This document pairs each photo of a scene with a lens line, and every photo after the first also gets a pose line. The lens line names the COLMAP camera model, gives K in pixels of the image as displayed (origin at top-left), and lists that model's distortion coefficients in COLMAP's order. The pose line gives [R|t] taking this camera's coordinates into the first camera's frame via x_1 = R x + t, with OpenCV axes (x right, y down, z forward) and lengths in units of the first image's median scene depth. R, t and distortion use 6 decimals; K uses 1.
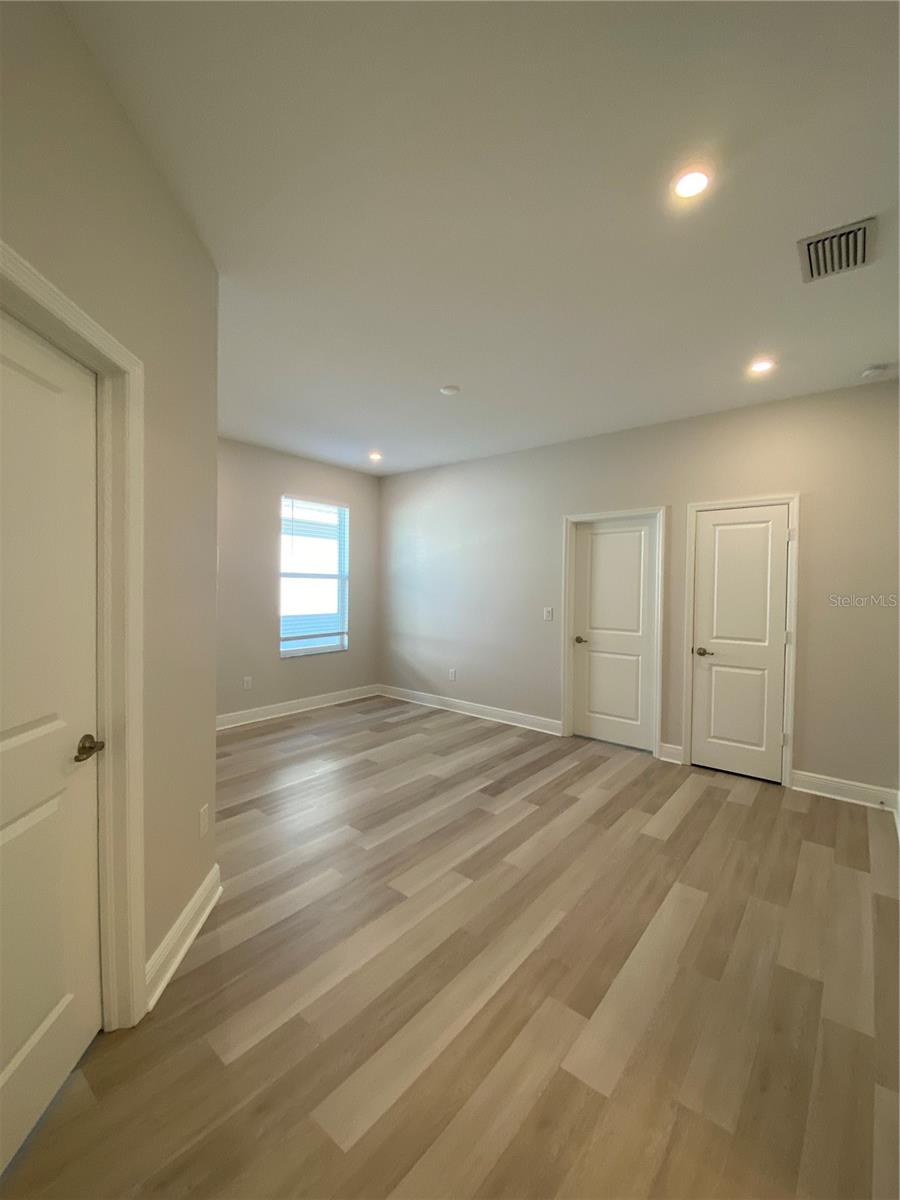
lens RADIAL K [[456.5, 0, 469.4], [0, 456.5, 597.7], [0, 0, 1]] dist [0.043583, -0.015645]
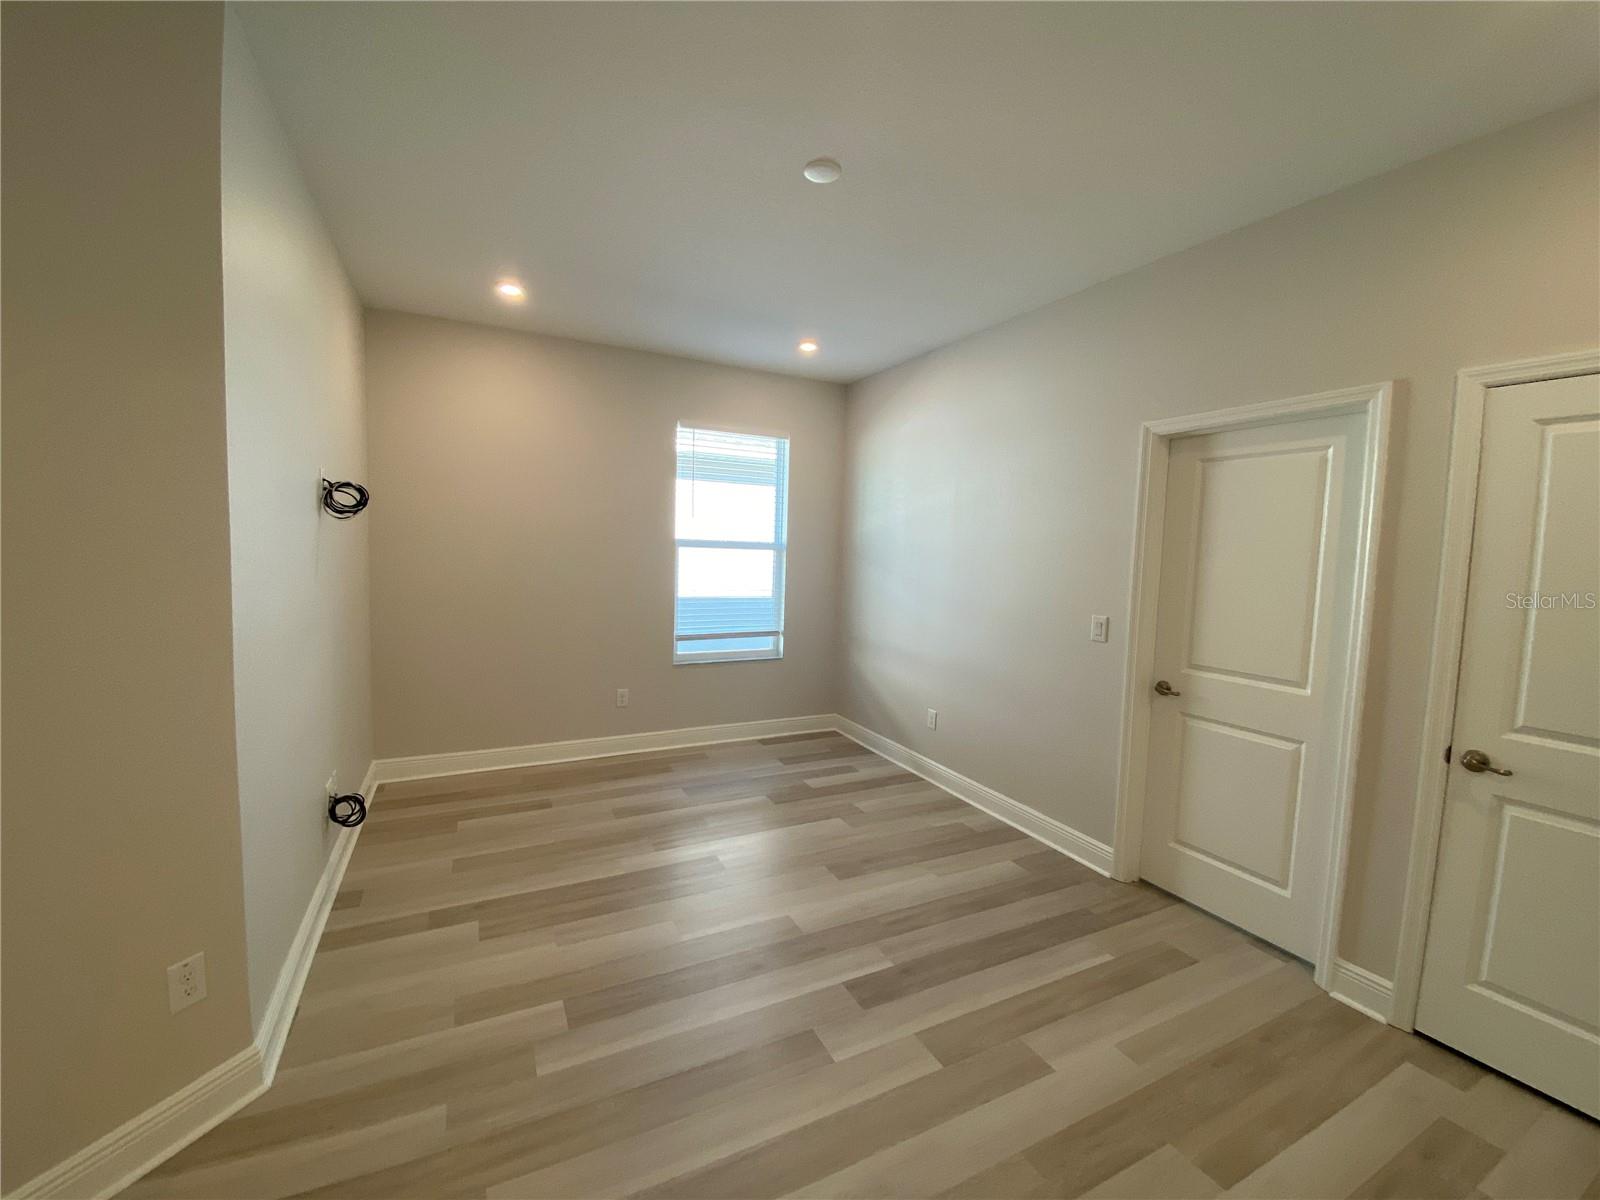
lens RADIAL K [[652.4, 0, 796.1], [0, 652.4, 602.8], [0, 0, 1]] dist [0.022162, -0.020759]
pose [[0.913792, 0.048659, -0.403258, 0.168643], [-0.029669, 0.998143, 0.053209, -0.020785], [0.405098, -0.036657, 0.913538, 0.241134]]
